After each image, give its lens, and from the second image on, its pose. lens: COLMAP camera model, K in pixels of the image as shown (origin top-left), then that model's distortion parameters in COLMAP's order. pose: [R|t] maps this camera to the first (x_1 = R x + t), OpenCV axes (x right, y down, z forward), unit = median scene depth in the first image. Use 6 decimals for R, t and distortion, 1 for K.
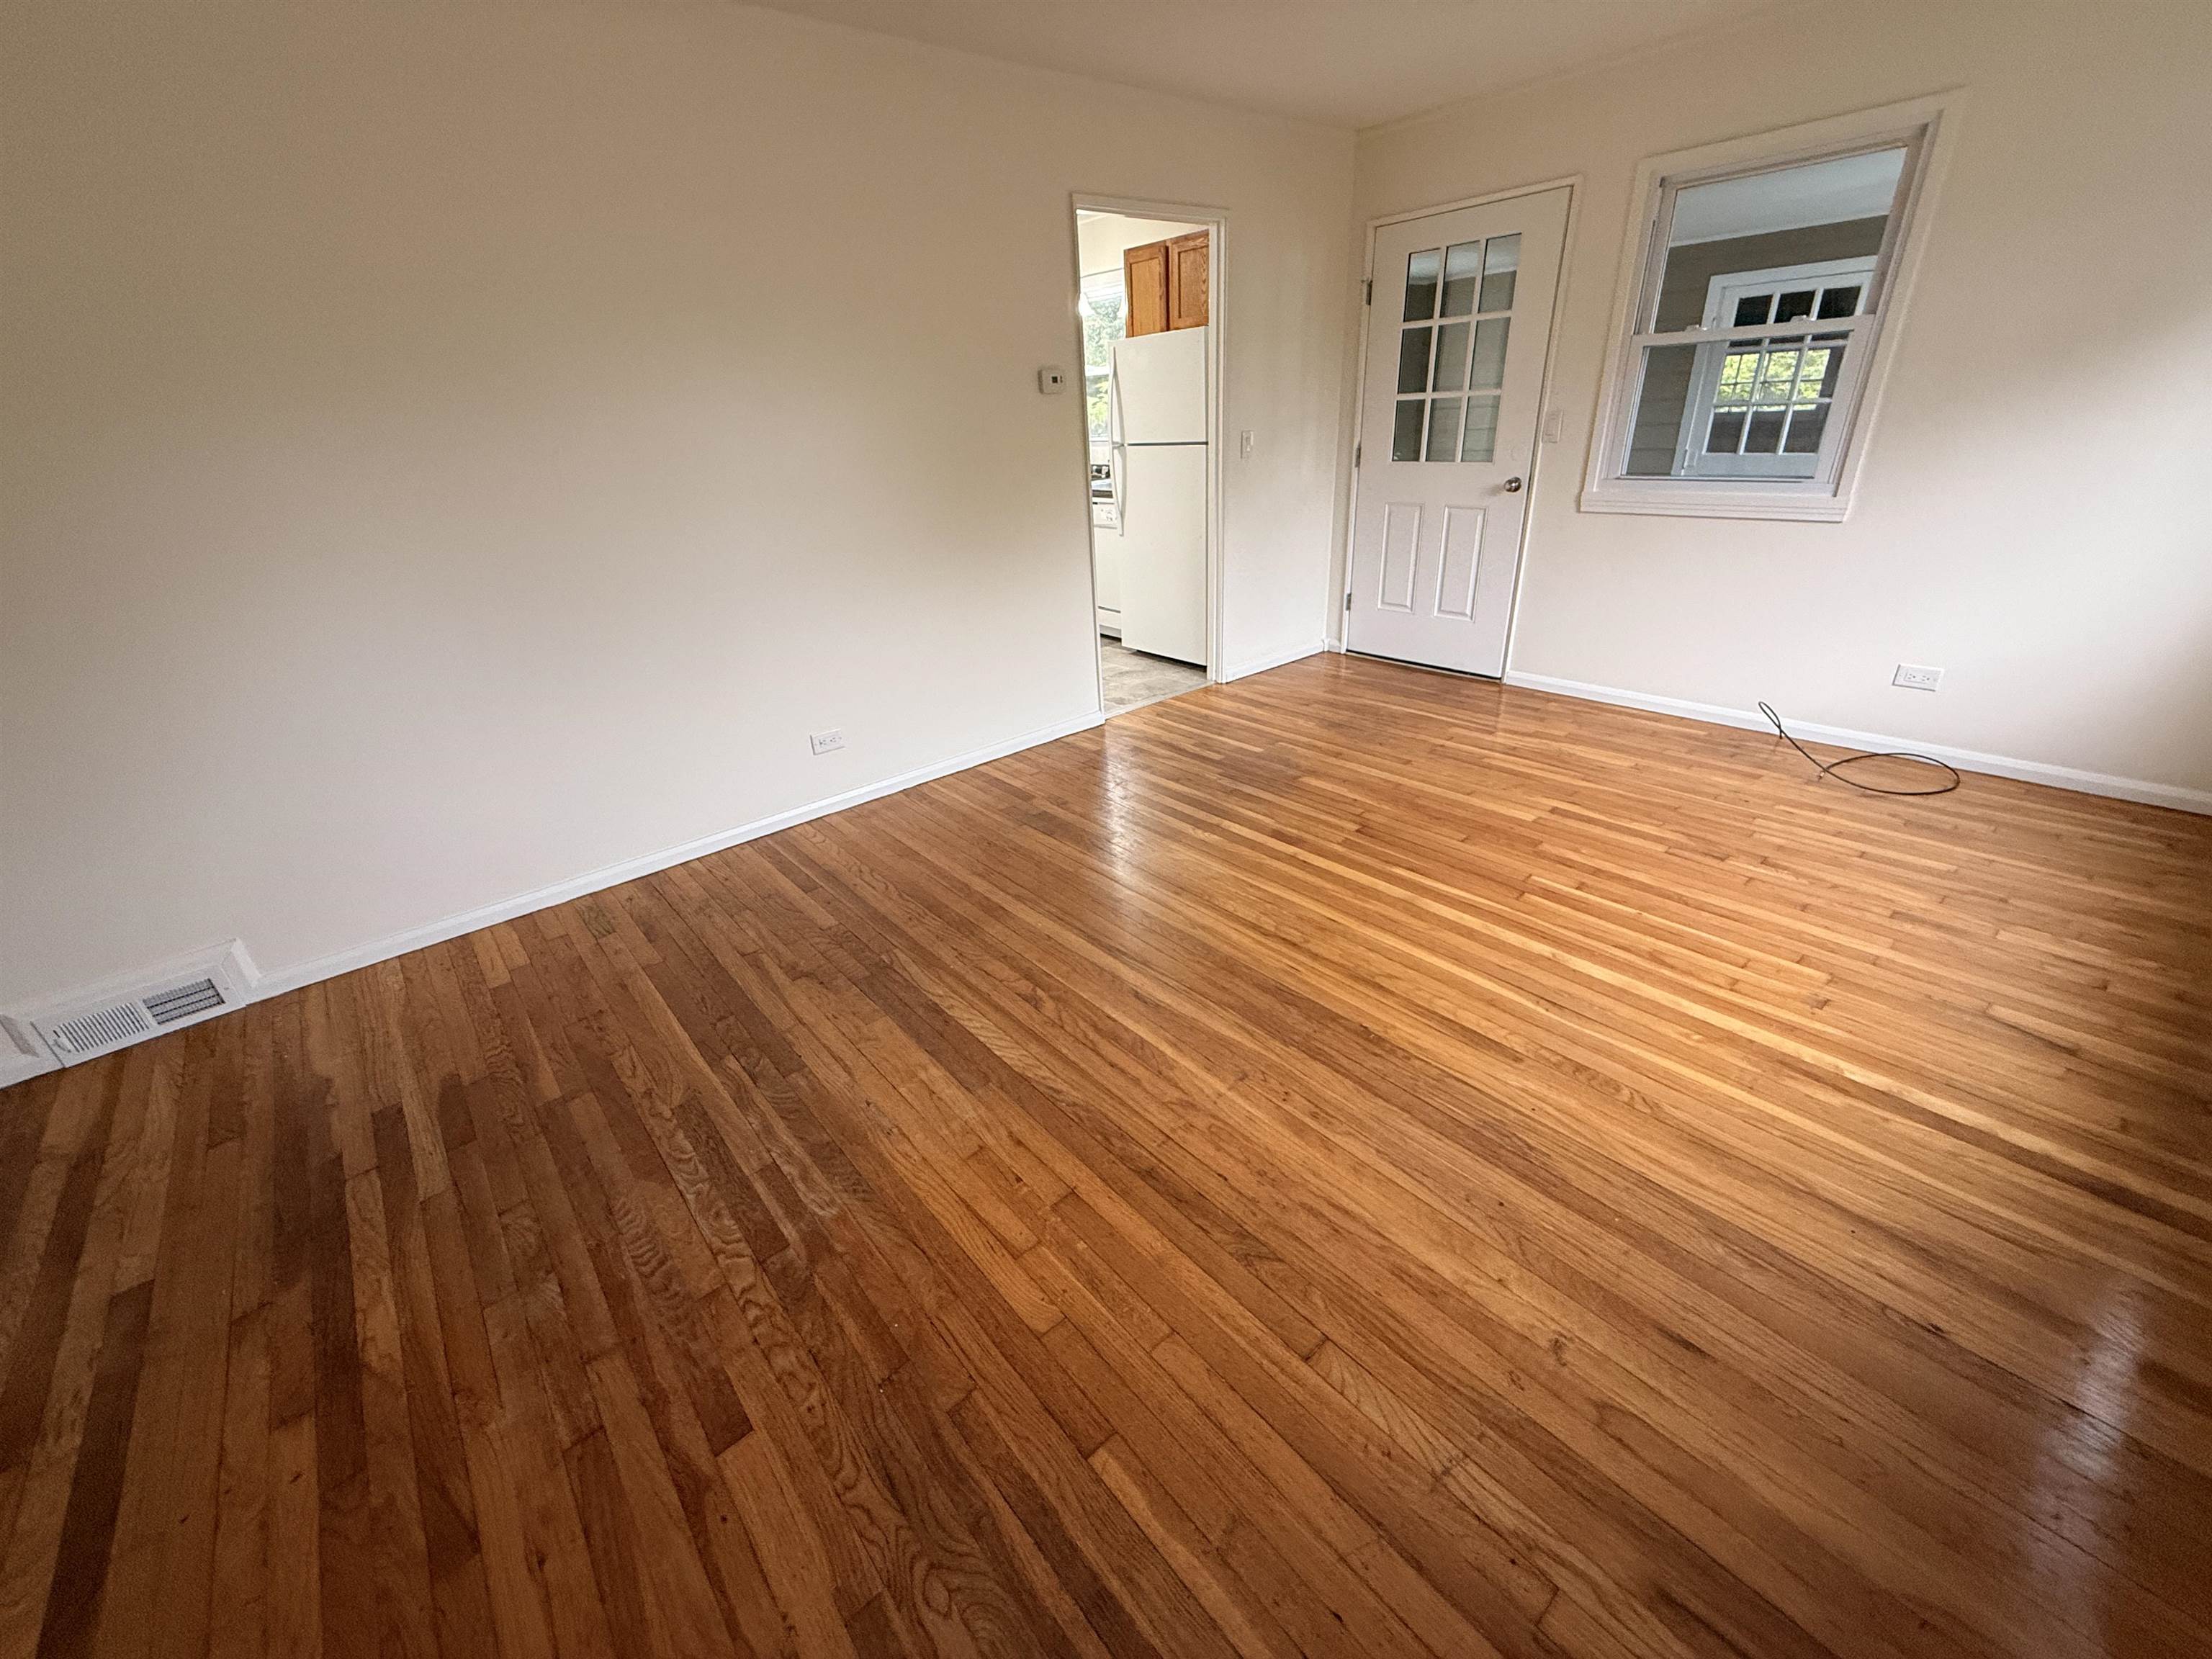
lens RADIAL K [[880.4, 0, 1097.3], [0, 880.4, 828.8], [0, 0, 1]] dist [-0.000139, 0.000114]
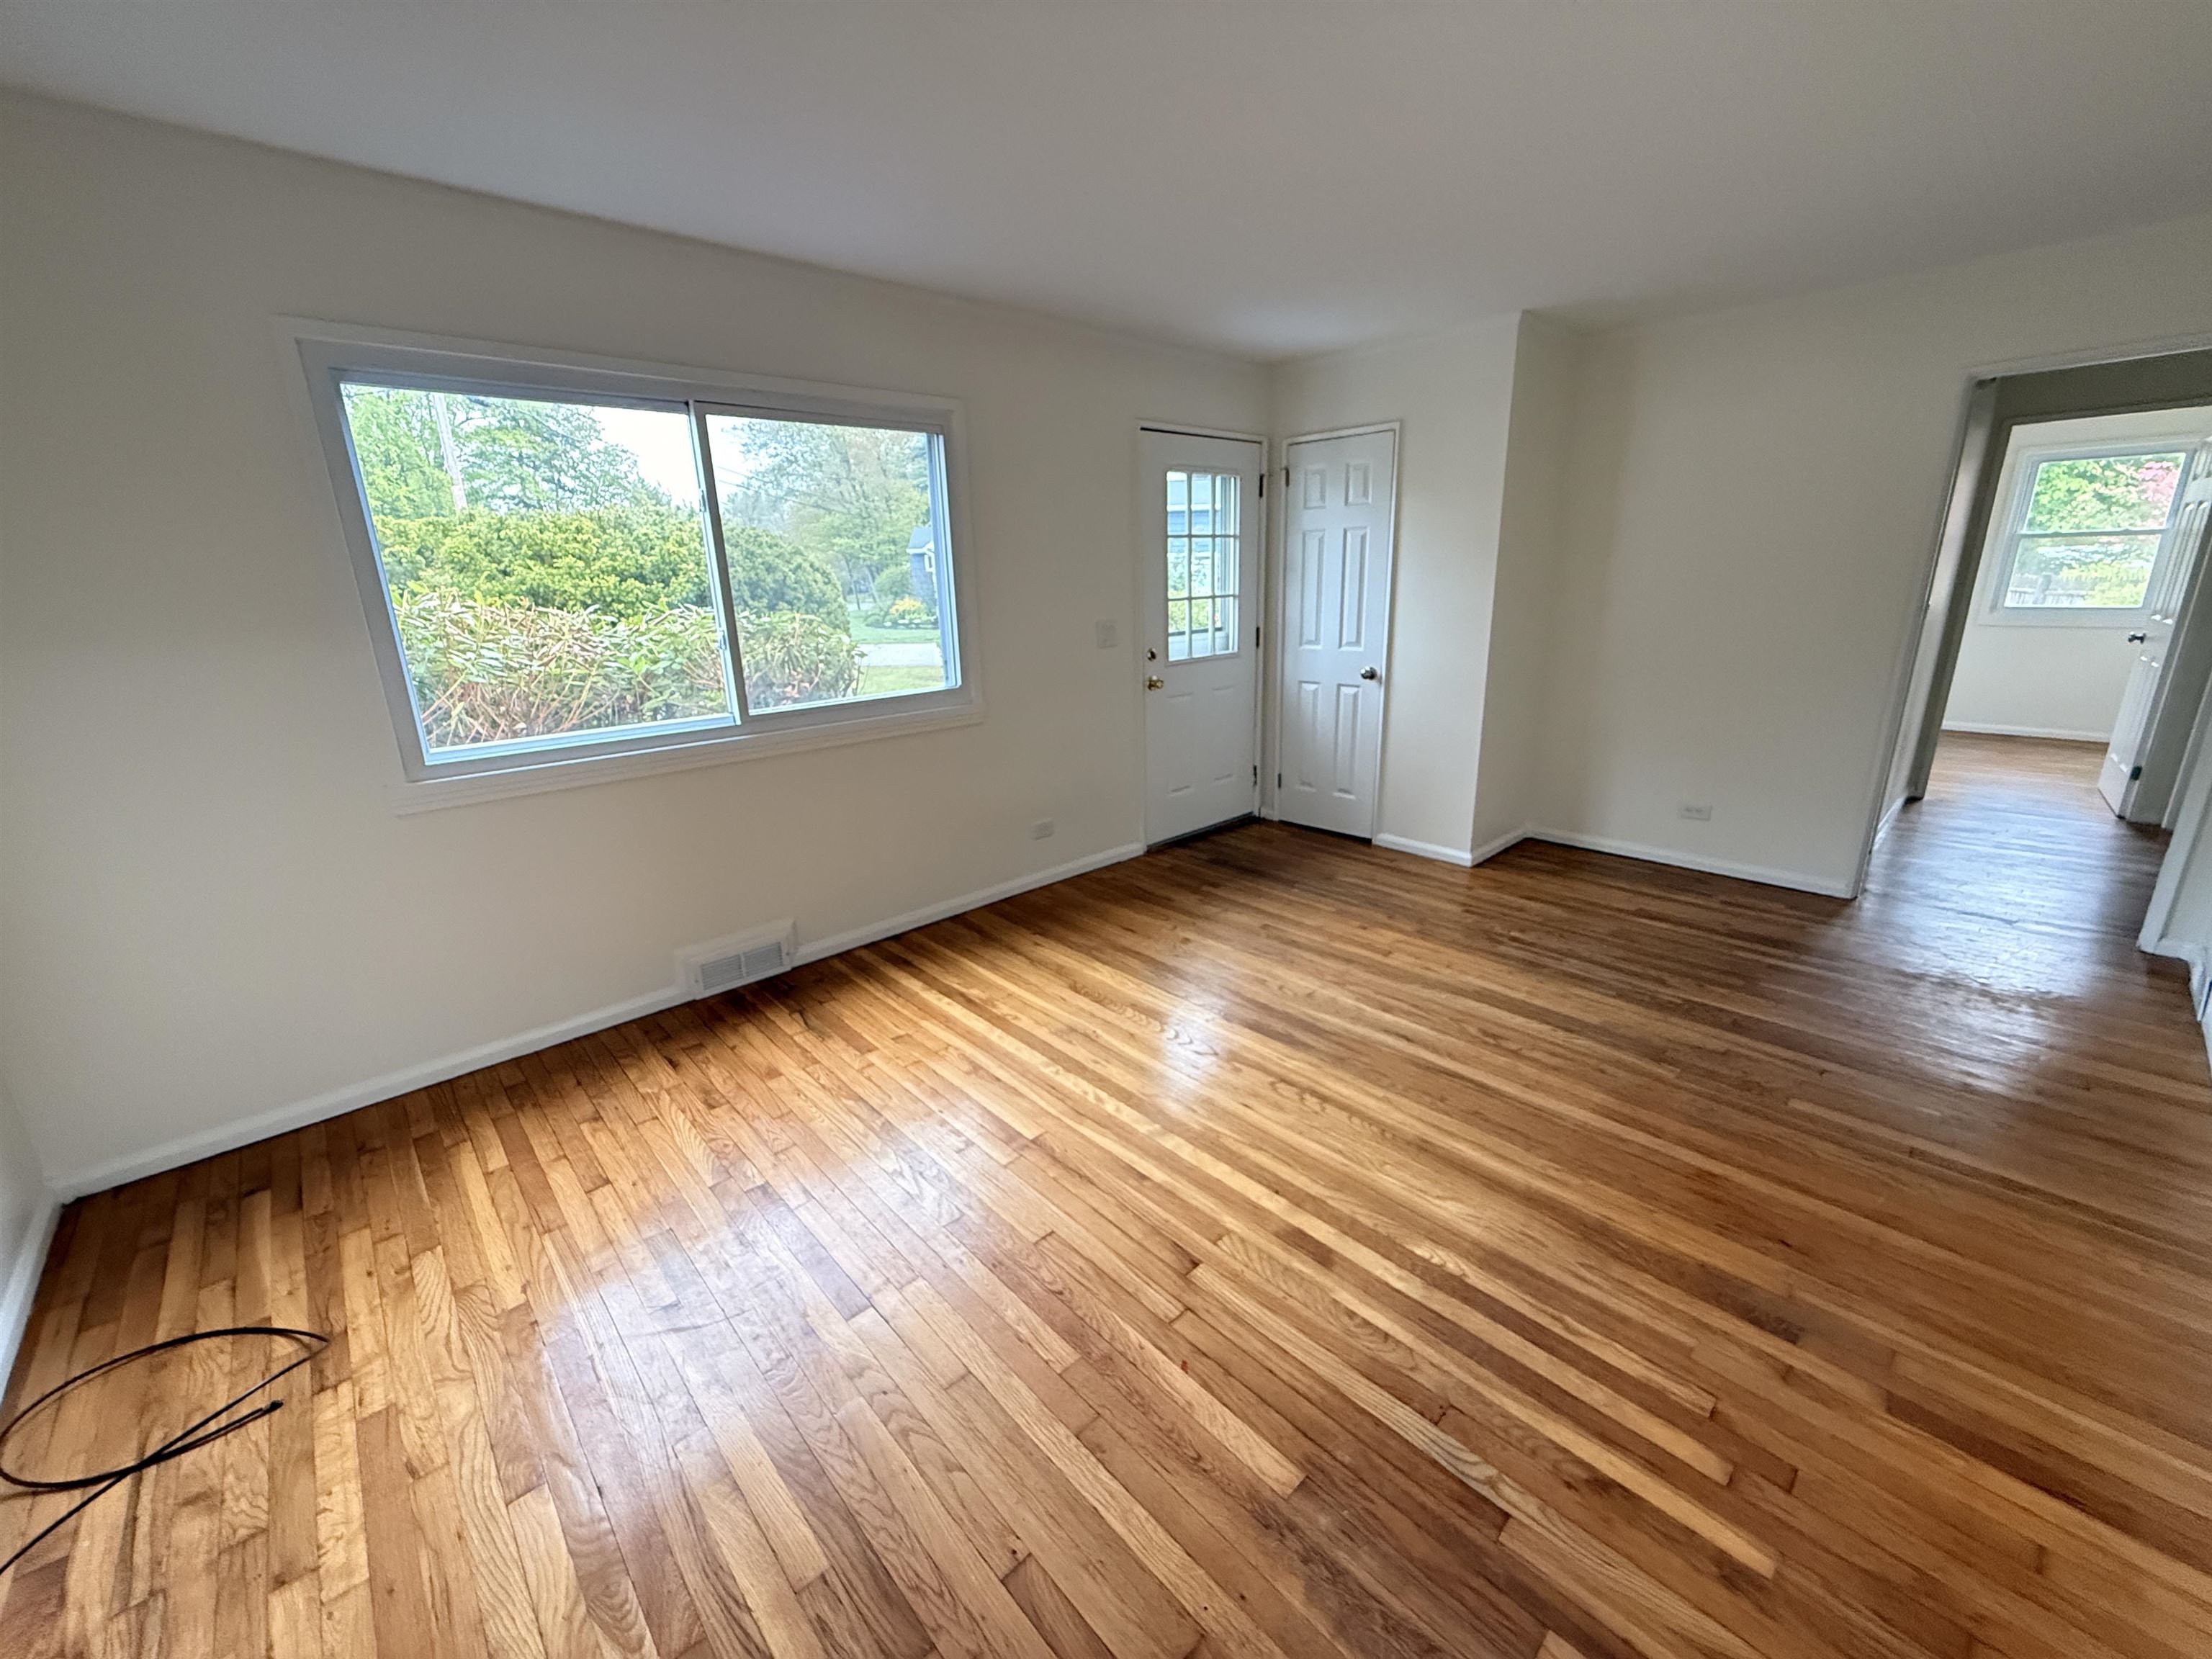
lens RADIAL K [[880.4, 0, 1102.6], [0, 880.4, 828.7], [0, 0, 1]] dist [-0.000139, 0.000114]
pose [[-0.995875, 0.089092, -0.017211, 0.477177], [0.054638, 0.740208, 0.670154, -0.900270], [0.072445, 0.666450, -0.742022, 1.731268]]
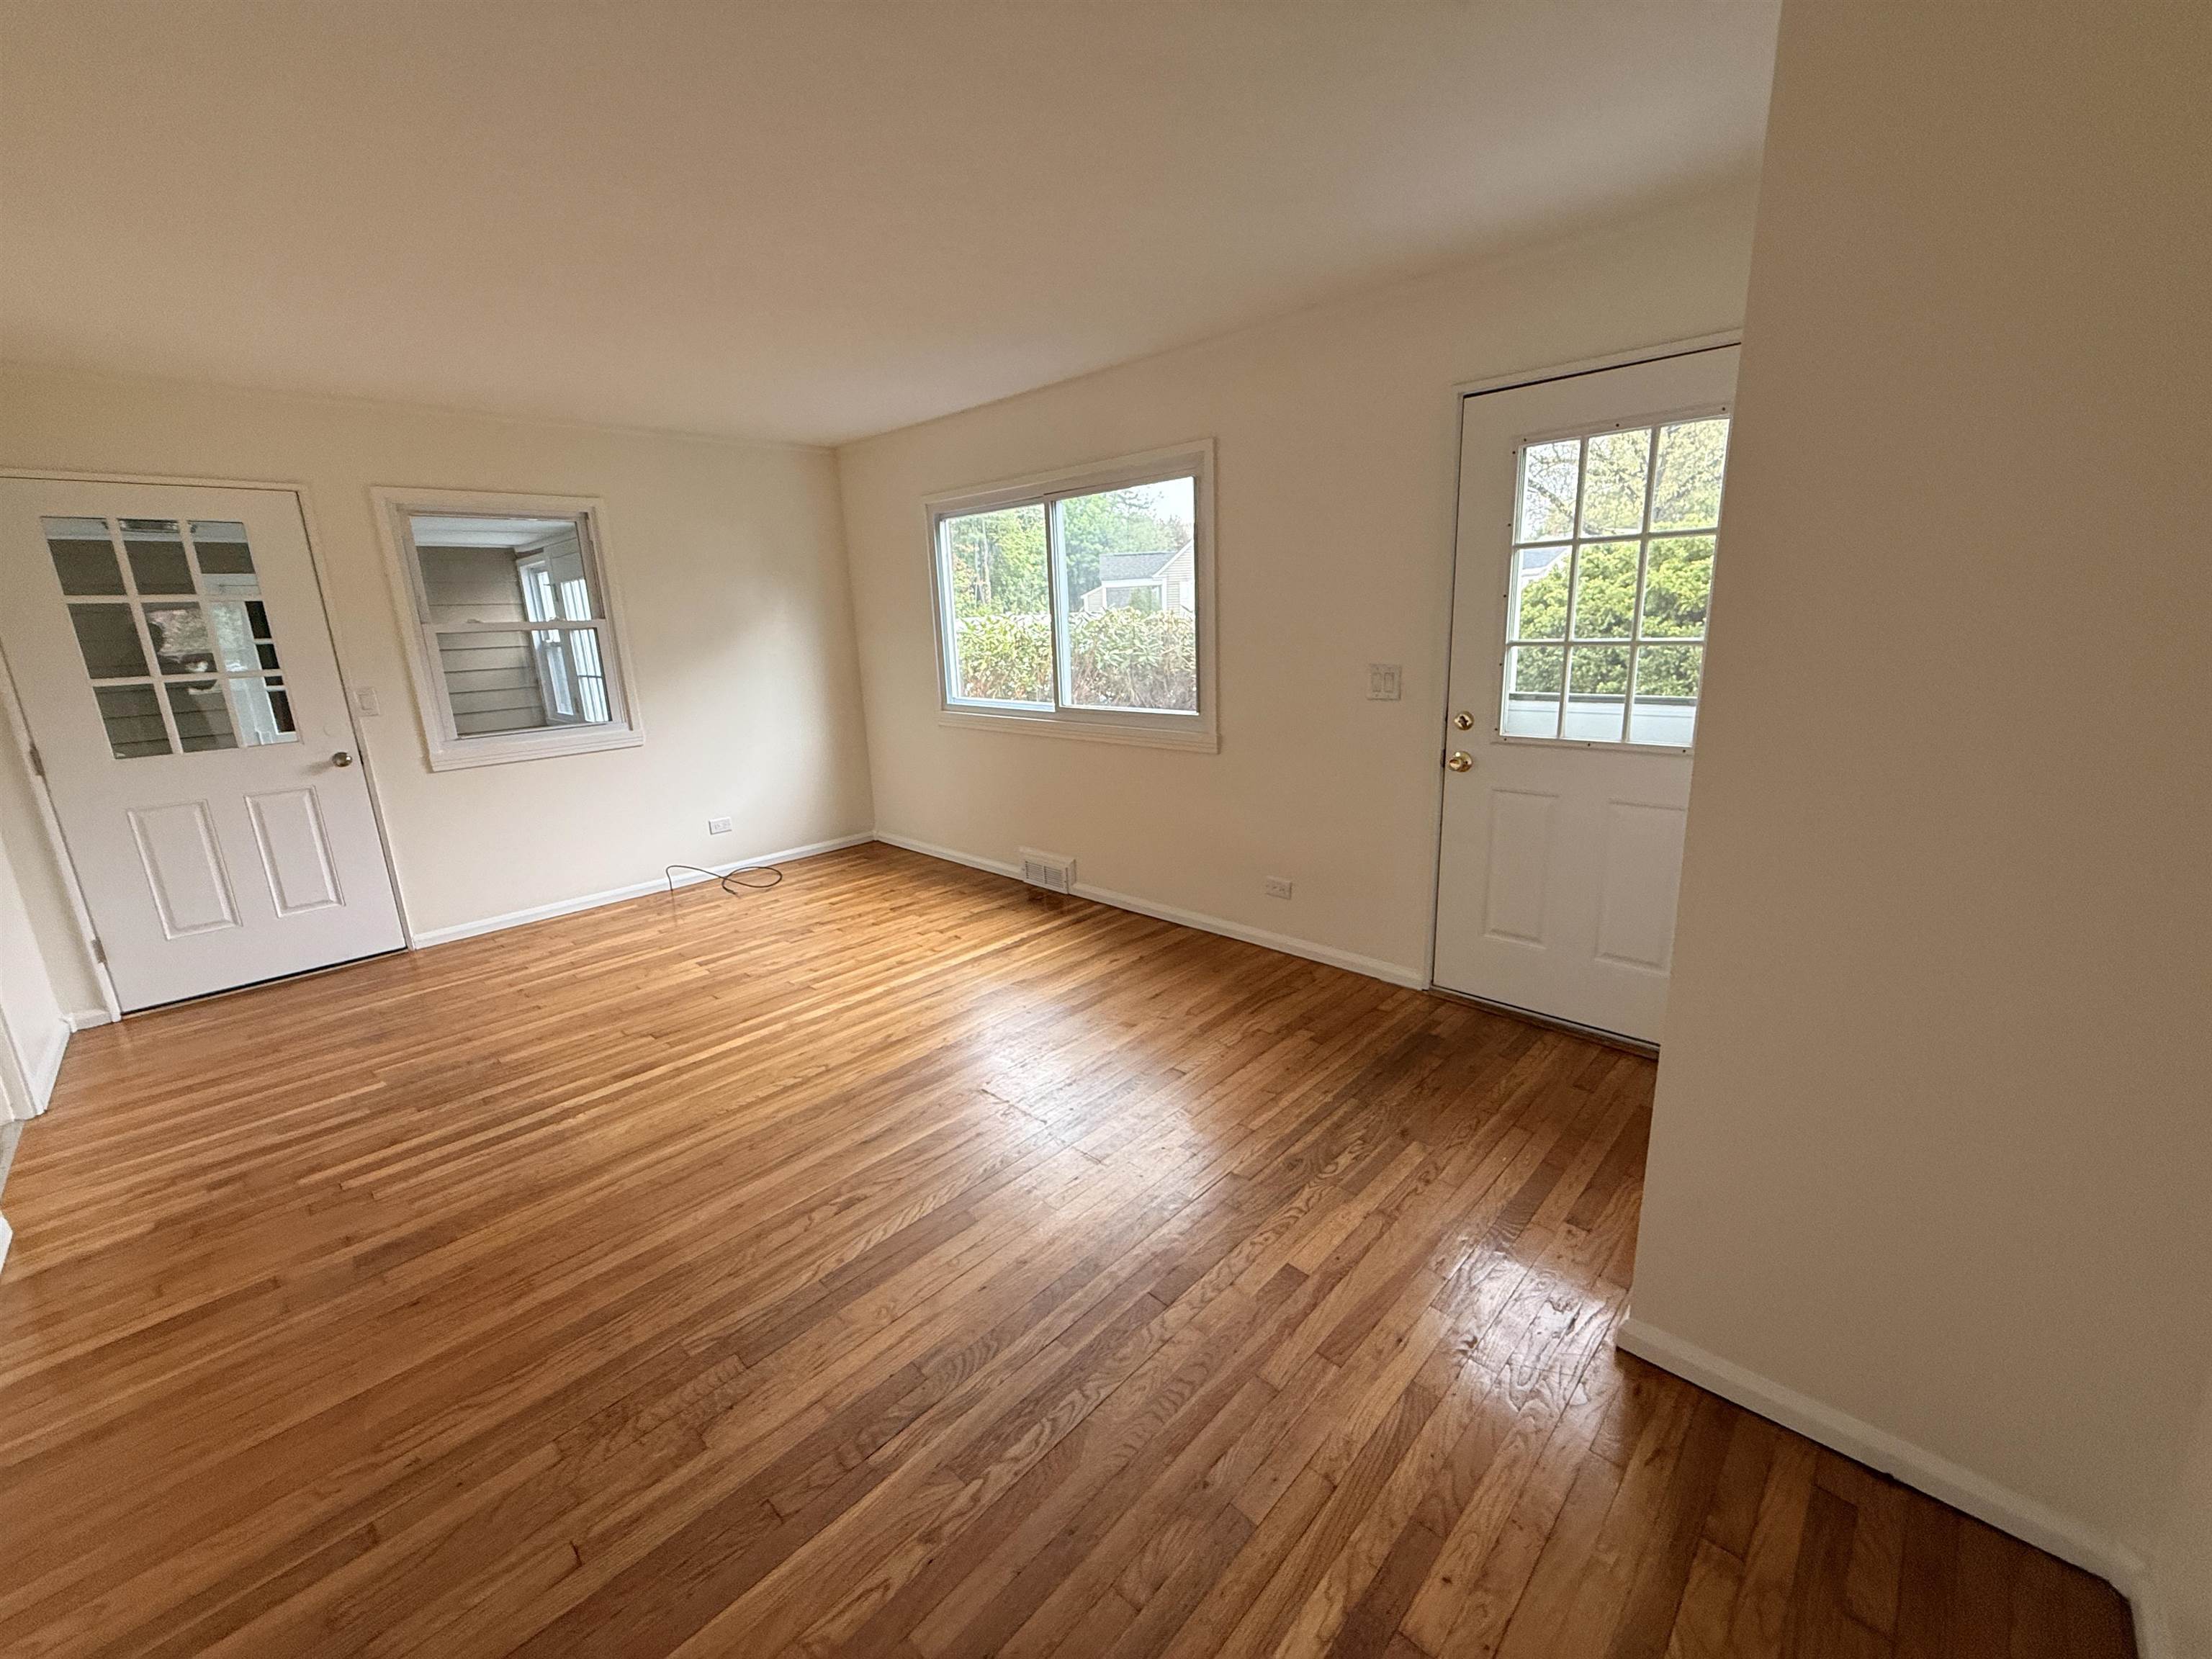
lens RADIAL K [[880.4, 0, 1105.2], [0, 880.4, 830.1], [0, 0, 1]] dist [-0.000139, 0.000114]
pose [[-0.097031, -0.184153, 0.978097, -1.028949], [0.469151, 0.858242, 0.208128, -0.247066], [-0.877771, 0.479070, 0.003119, 0.557438]]
